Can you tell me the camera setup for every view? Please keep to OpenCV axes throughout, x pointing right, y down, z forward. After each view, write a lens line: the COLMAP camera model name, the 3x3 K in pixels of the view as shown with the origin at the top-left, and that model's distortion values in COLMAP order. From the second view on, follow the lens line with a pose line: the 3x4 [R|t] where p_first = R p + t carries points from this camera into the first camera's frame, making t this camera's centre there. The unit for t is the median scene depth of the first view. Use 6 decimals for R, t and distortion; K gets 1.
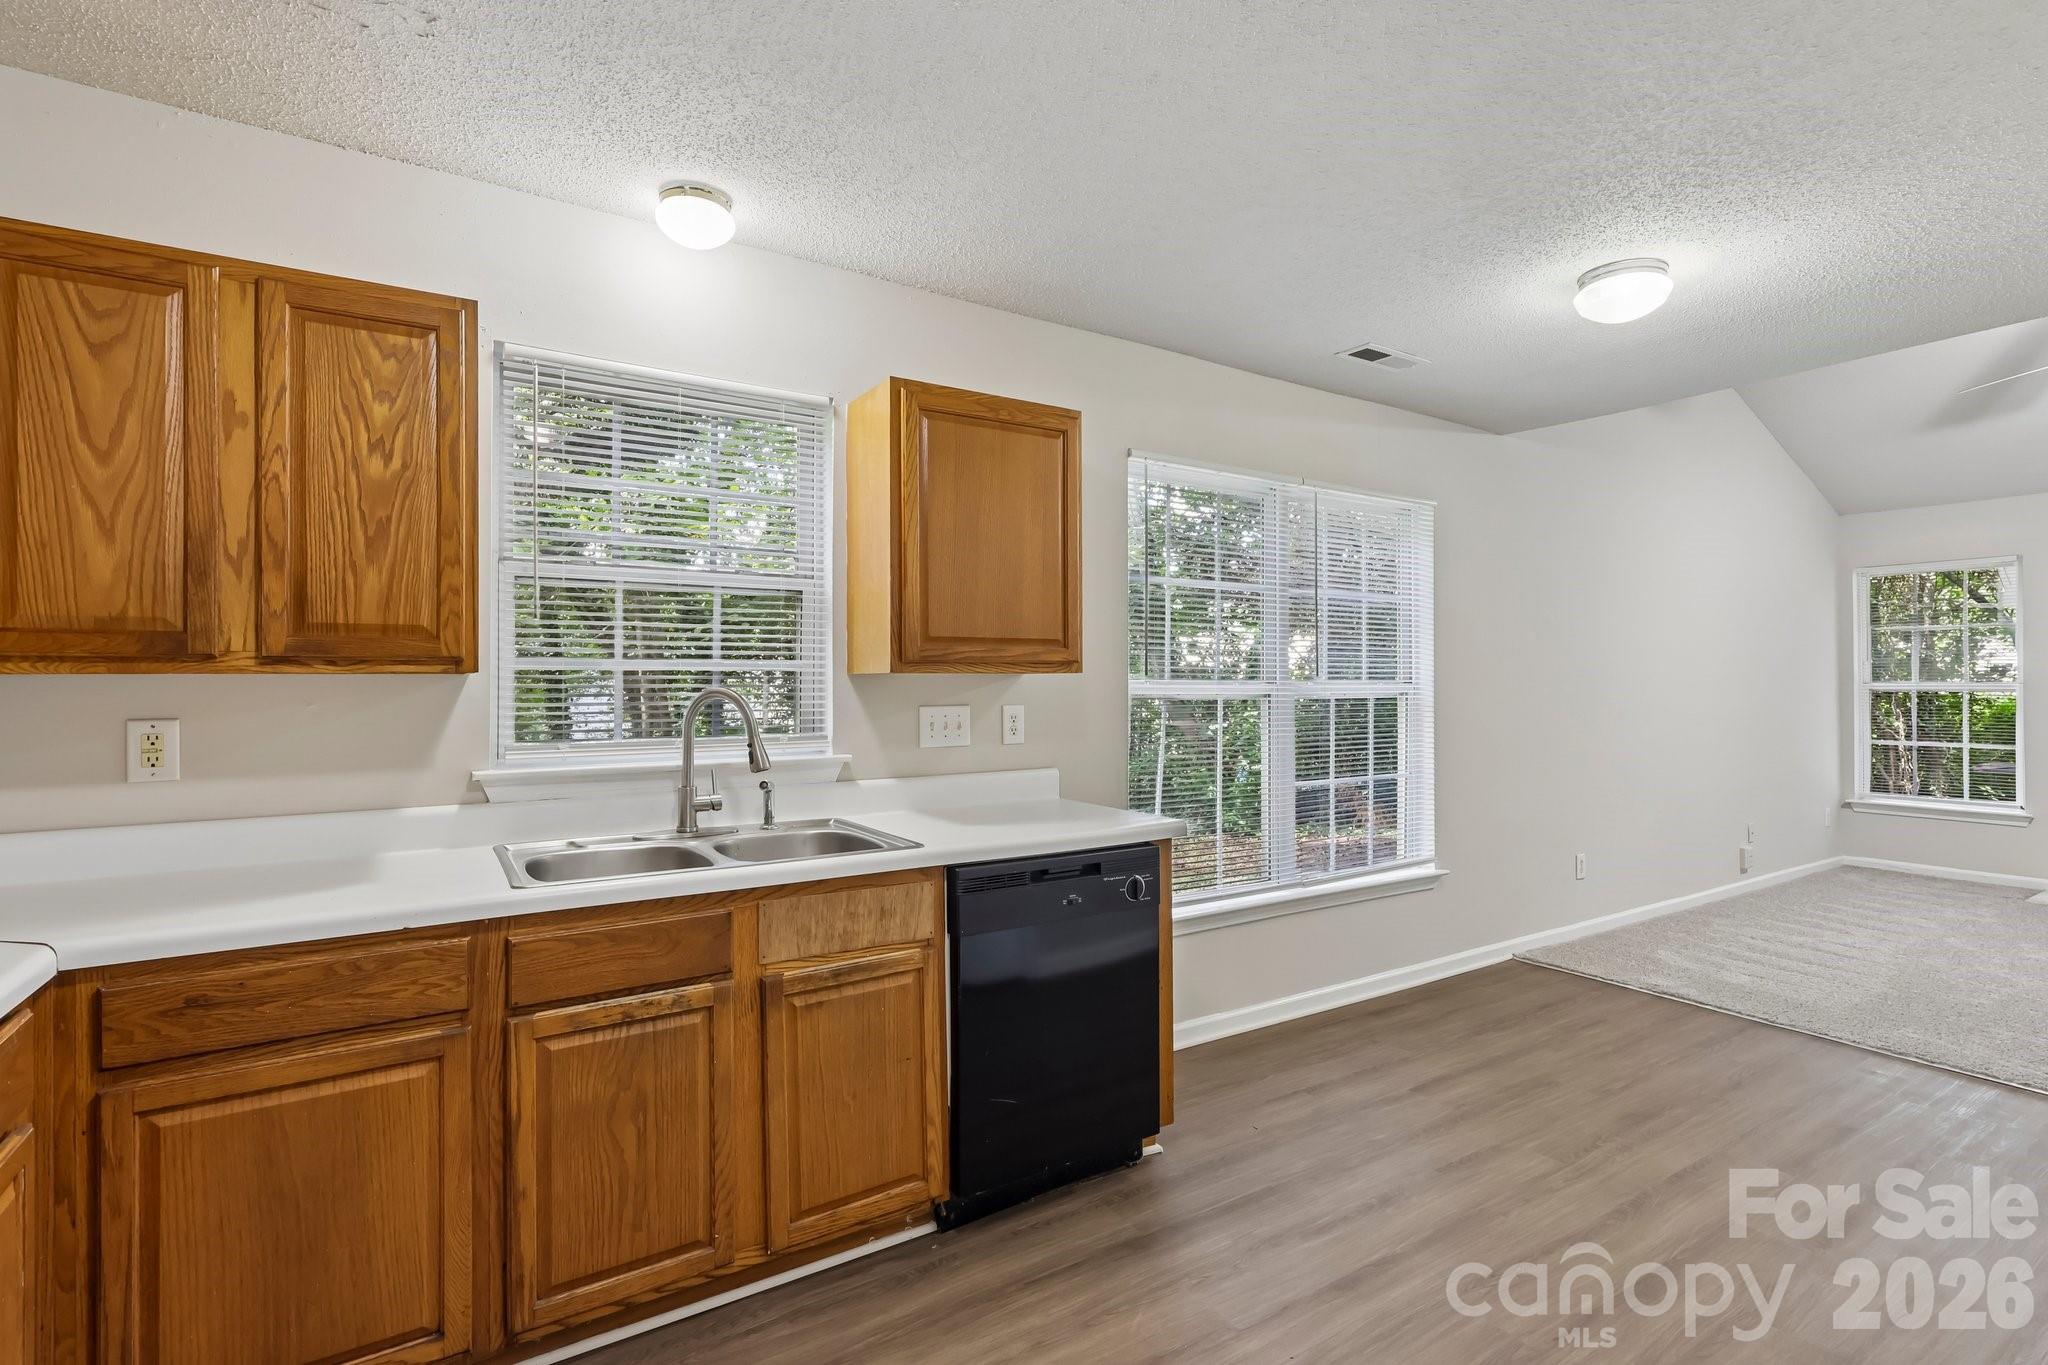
lens RADIAL K [[968.2, 0, 1032.0], [0, 968.2, 675.5], [0, 0, 1]] dist [0.001362, 0.000823]
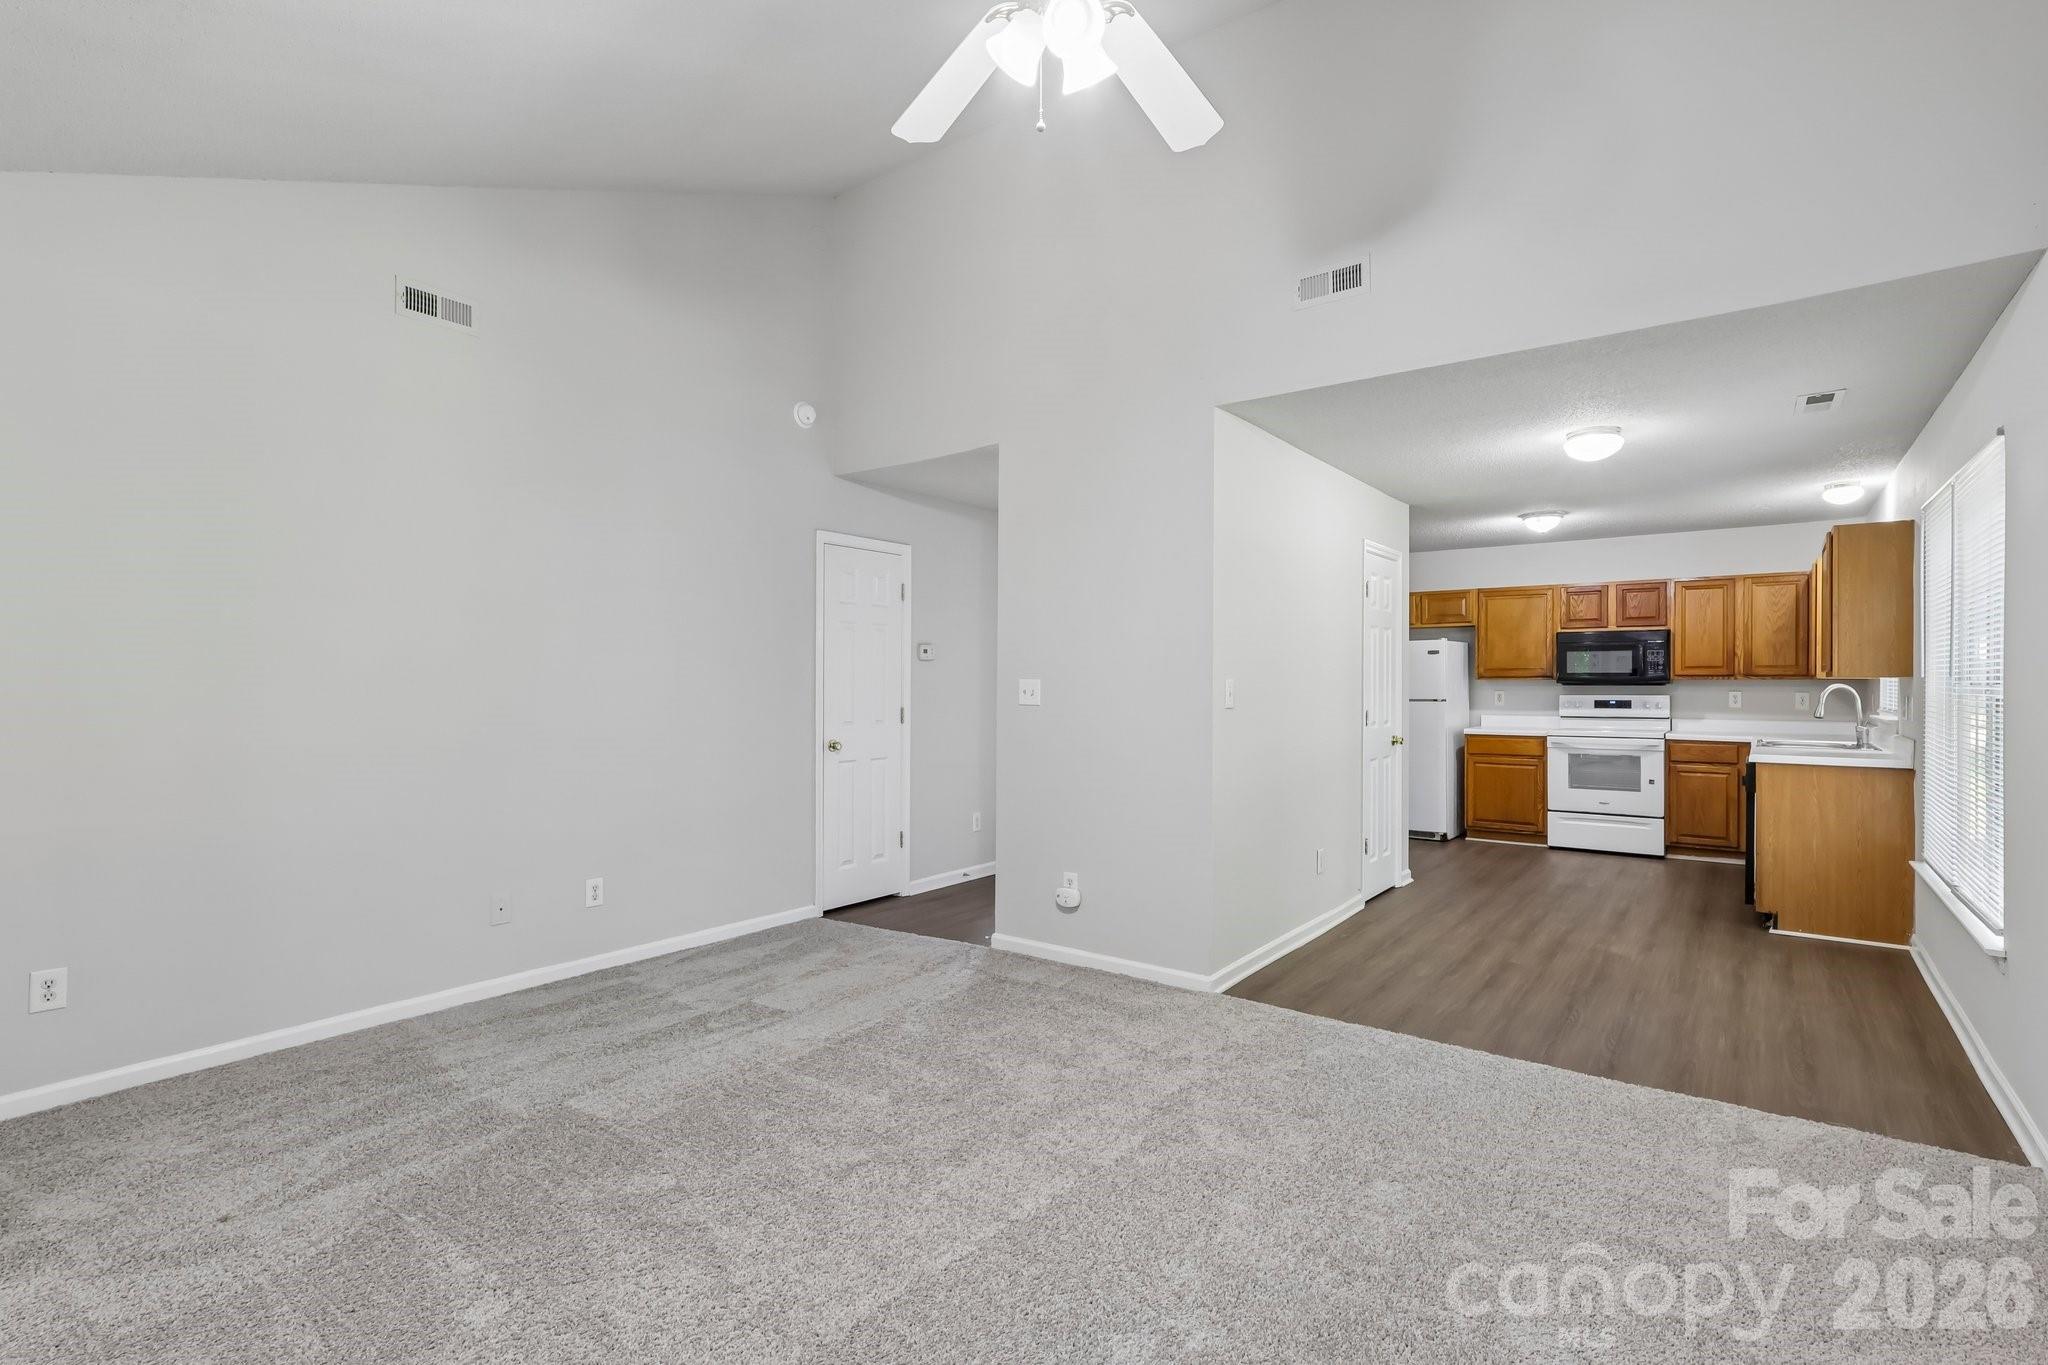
lens RADIAL K [[959.1, 0, 1032.8], [0, 959.1, 684.2], [0, 0, 1]] dist [-0.001665, 0.000923]
pose [[-0.940408, 0.002271, -0.340041, 2.377759], [0.003376, 0.999991, -0.002659, 0.012982], [0.340031, -0.003649, -0.940407, 2.556409]]
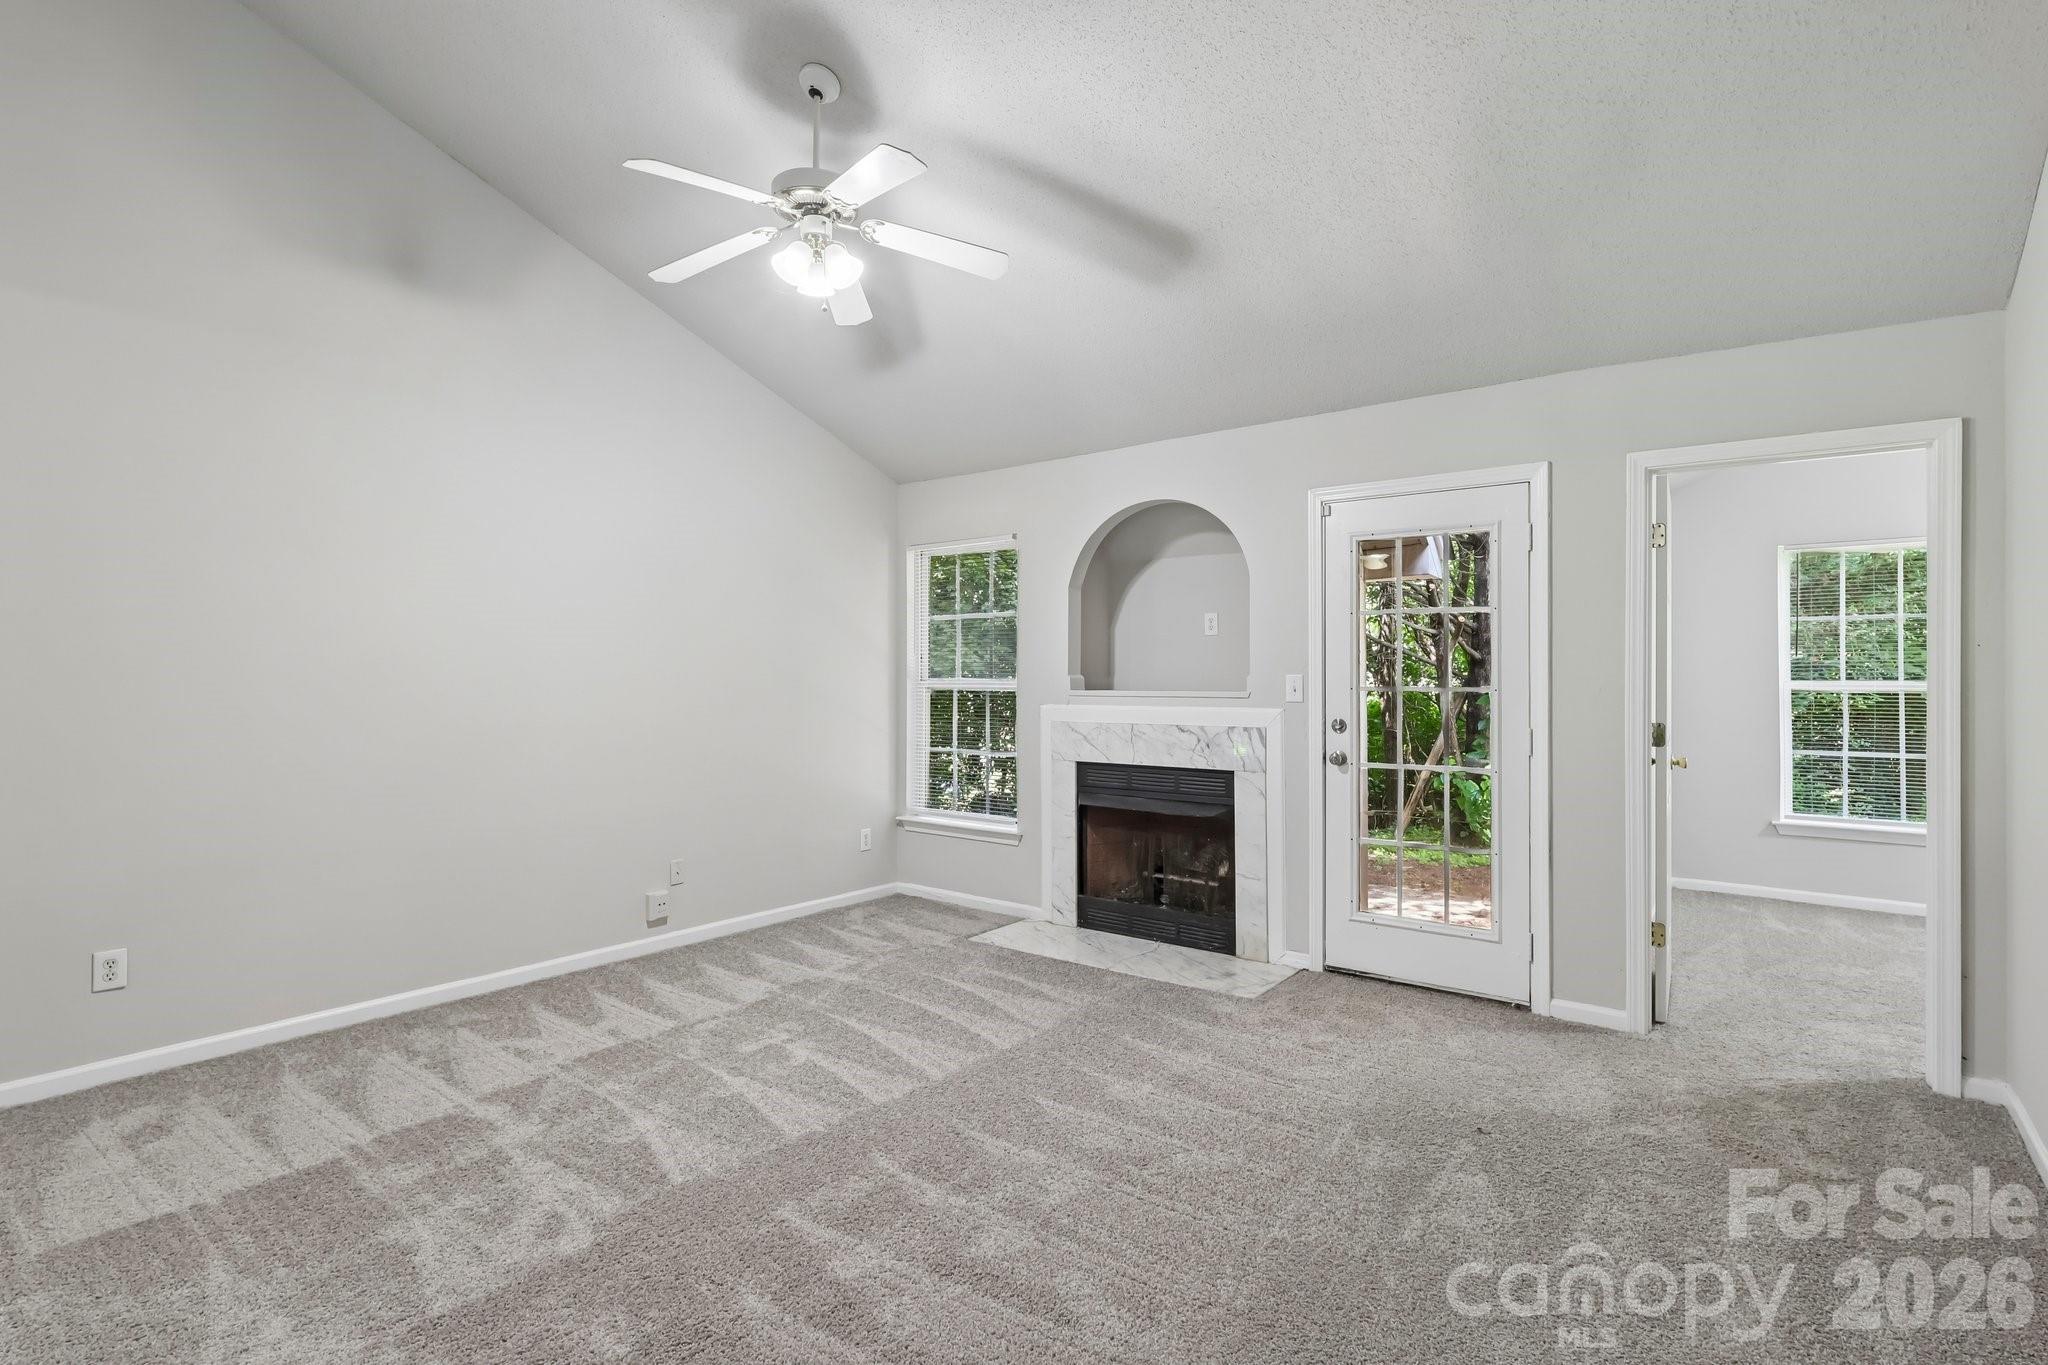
lens RADIAL K [[972.6, 0, 1032.2], [0, 972.6, 667.2], [0, 0, 1]] dist [0.000318, 0.000128]
pose [[0.945677, 0.007847, 0.325014, 1.927773], [-0.006151, 0.999962, -0.006244, 0.002549], [-0.325051, 0.003906, 0.945689, 0.433431]]
